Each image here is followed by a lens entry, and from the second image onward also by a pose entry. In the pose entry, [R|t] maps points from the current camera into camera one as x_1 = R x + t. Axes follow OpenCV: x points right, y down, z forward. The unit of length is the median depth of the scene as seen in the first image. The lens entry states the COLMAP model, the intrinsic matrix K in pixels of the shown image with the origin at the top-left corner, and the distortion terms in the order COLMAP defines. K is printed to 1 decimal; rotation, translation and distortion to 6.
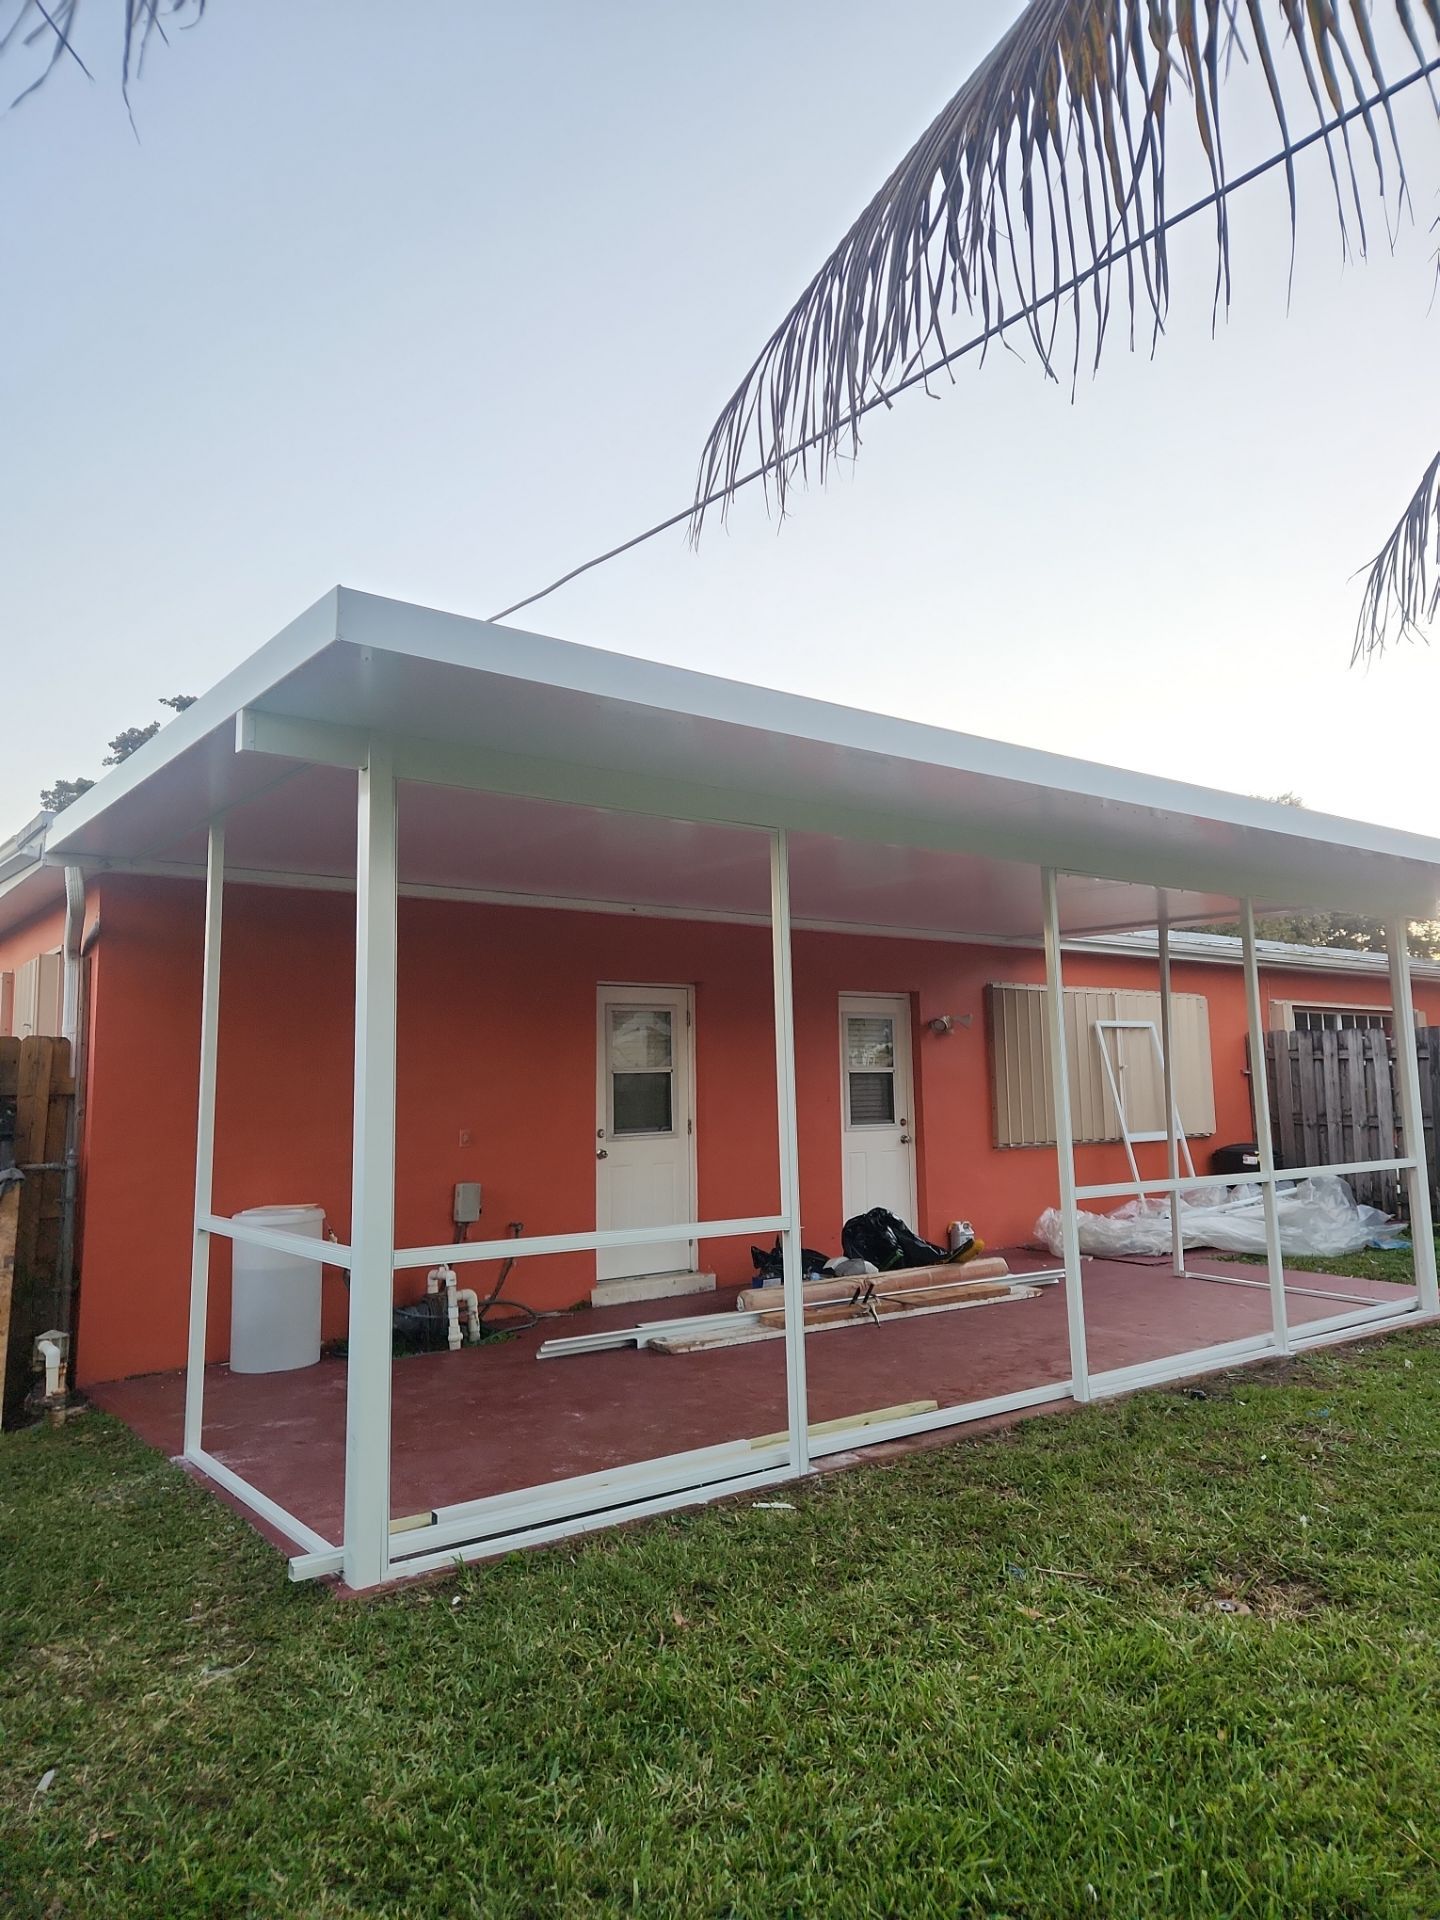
lens RADIAL K [[1276.4, 0, 720.0], [0, 1276.4, 960.0], [0, 0, 1]] dist [0.046301, -0.001506]
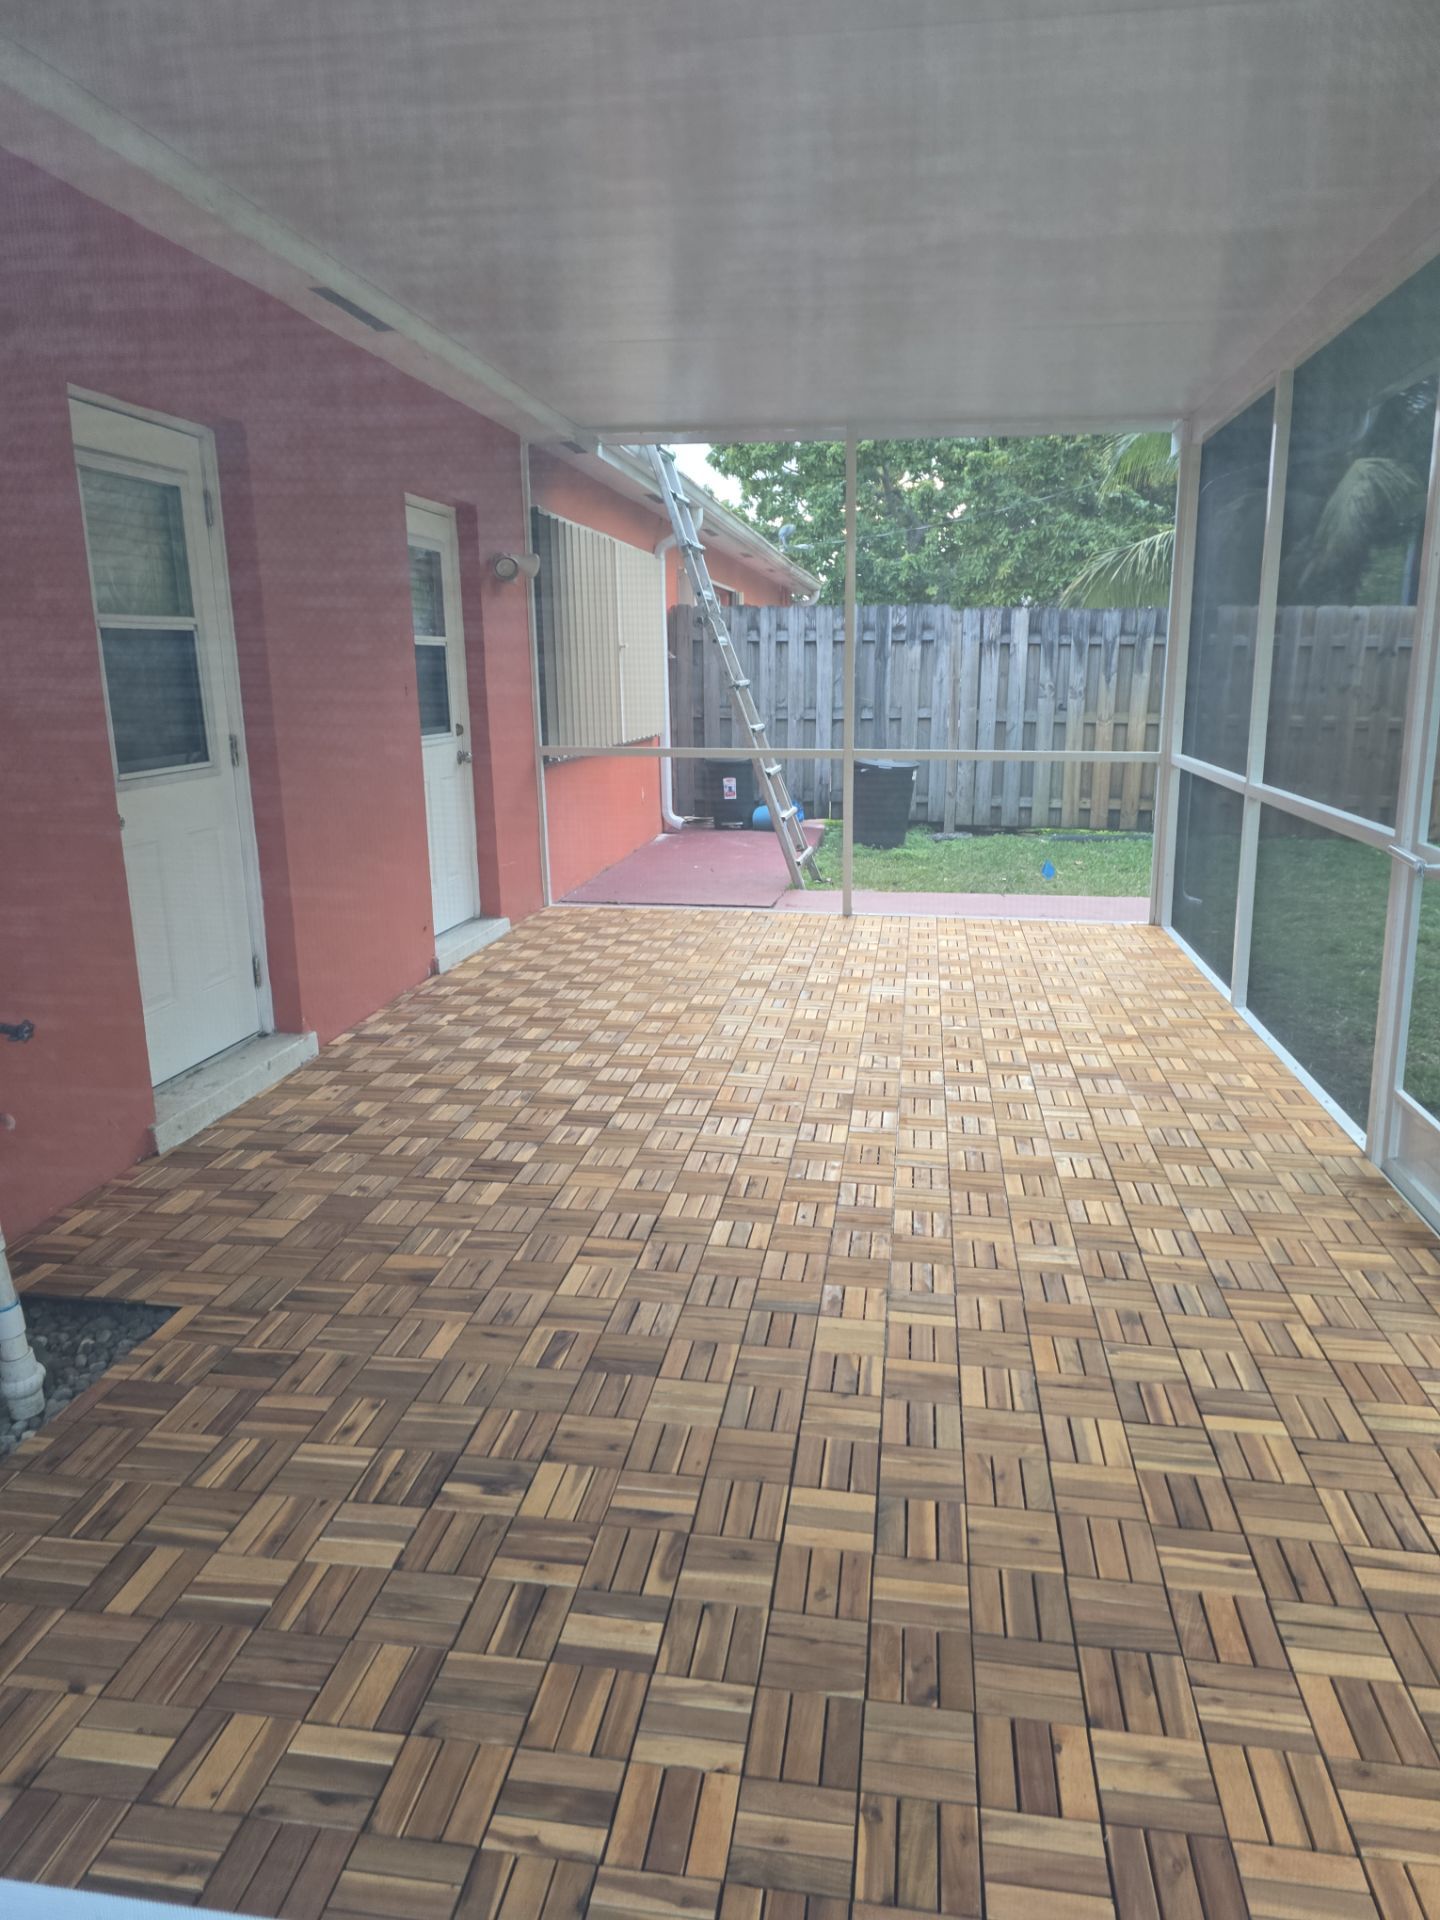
lens RADIAL K [[1270.8, 0, 724.7], [0, 1270.8, 990.6], [0, 0, 1]] dist [0.034511, -0.003382]
pose [[0.715333, -0.165324, 0.678945, -0.386675], [-0.068031, 0.950518, 0.303129, 0.096798], [-0.695464, -0.263027, 0.668690, 0.879466]]
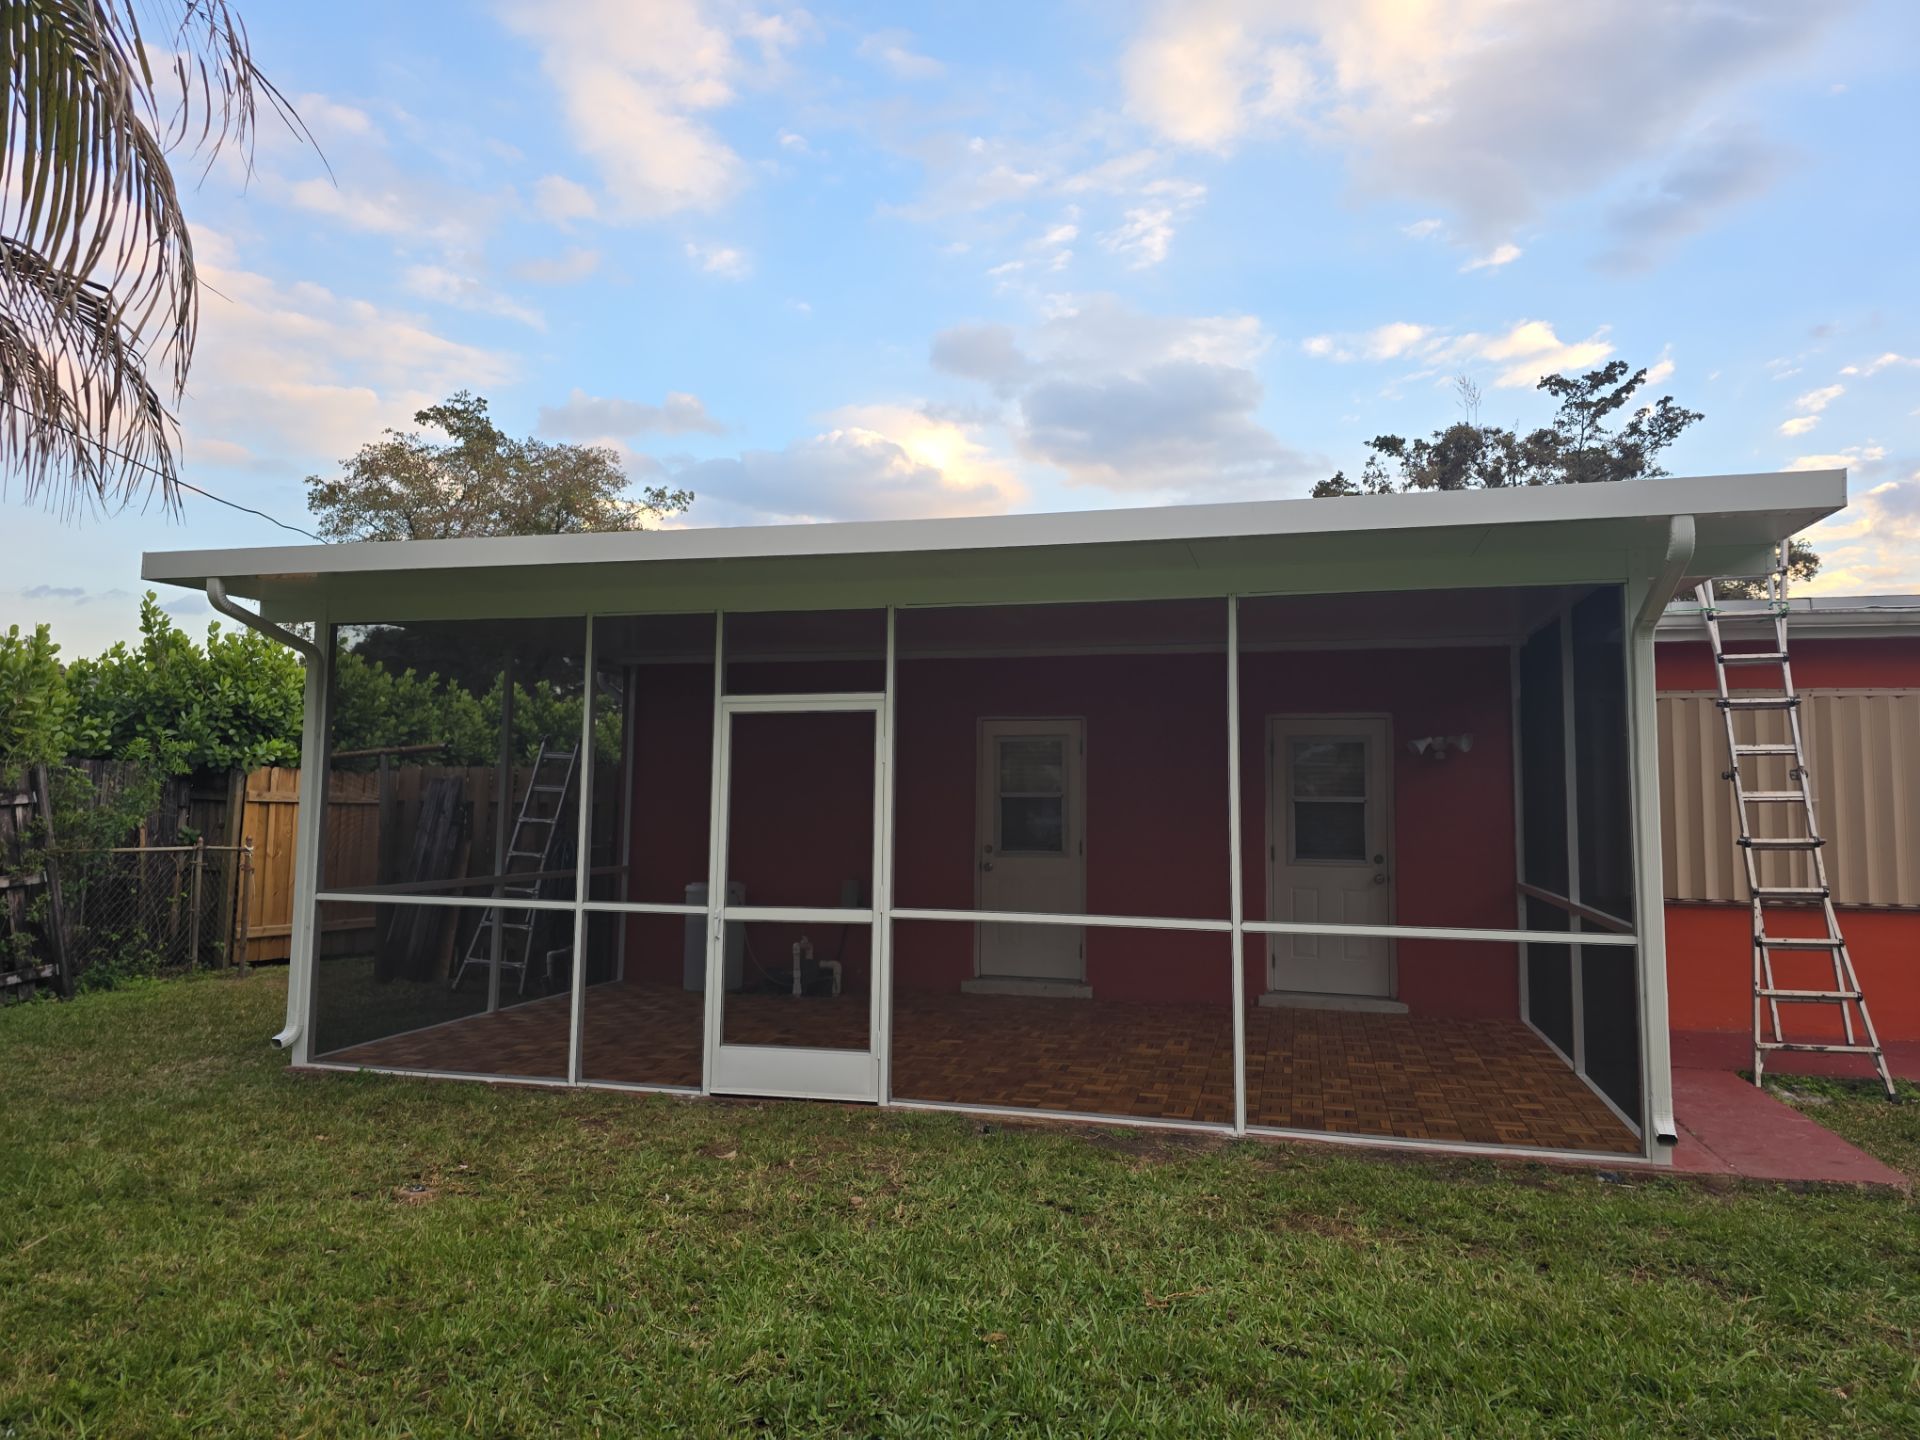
lens RADIAL K [[1270.8, 0, 964.2], [0, 1270.8, 698.5], [0, 0, 1]] dist [0.034511, -0.003382]
pose [[0.614415, -0.044135, -0.787748, 1.266252], [0.056875, 0.998314, -0.011571, 0.018242], [0.786931, -0.037693, 0.615889, 0.439150]]
